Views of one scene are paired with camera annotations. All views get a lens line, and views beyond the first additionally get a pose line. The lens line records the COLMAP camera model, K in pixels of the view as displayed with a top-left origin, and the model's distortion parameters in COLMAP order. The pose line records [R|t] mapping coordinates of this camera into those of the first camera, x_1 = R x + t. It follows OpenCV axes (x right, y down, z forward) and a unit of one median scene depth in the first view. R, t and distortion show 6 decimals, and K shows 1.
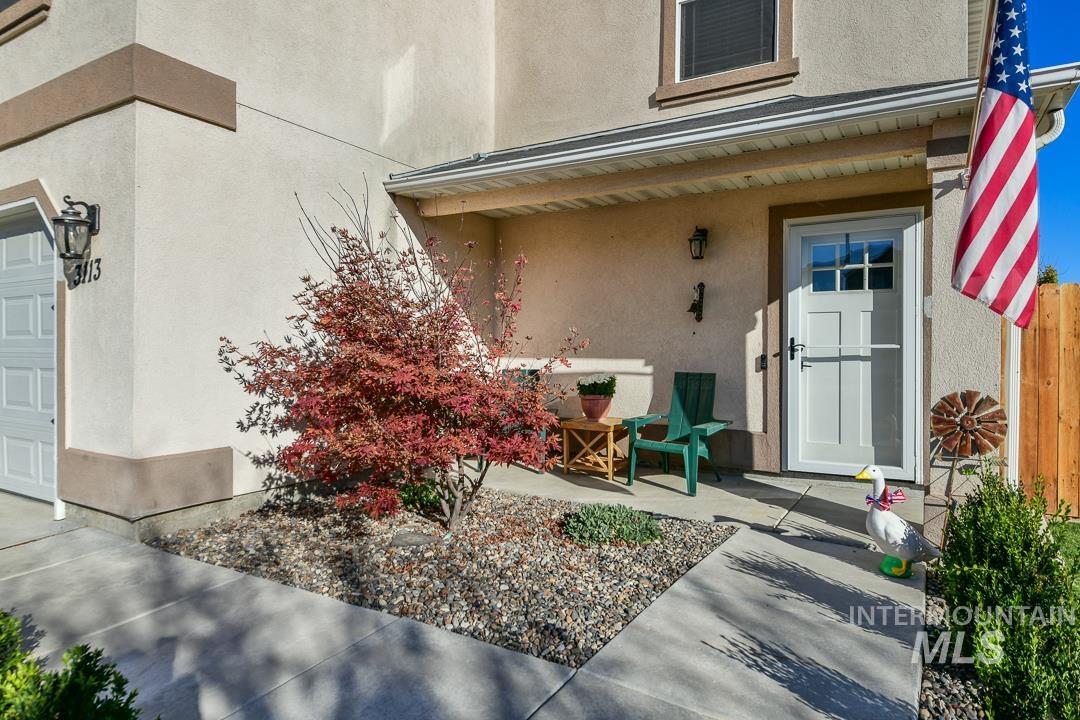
lens RADIAL K [[660.0, 0, 539.1], [0, 660.0, 350.7], [0, 0, 1]] dist [0.066496, -0.074789]
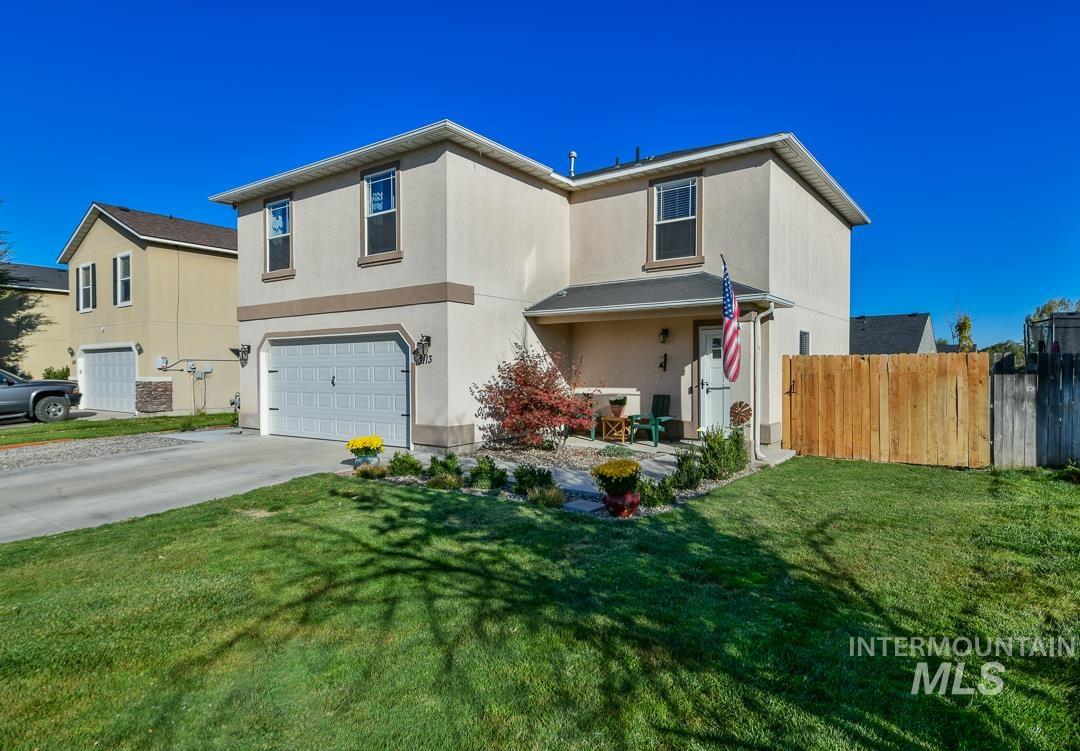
lens RADIAL K [[620.6, 0, 541.8], [0, 620.6, 381.2], [0, 0, 1]] dist [0.050354, -0.000389]
pose [[0.994896, -0.006847, -0.100676, 0.048206], [0.008424, 0.999848, 0.015244, -0.049639], [0.100556, -0.016014, 0.994803, -1.176457]]
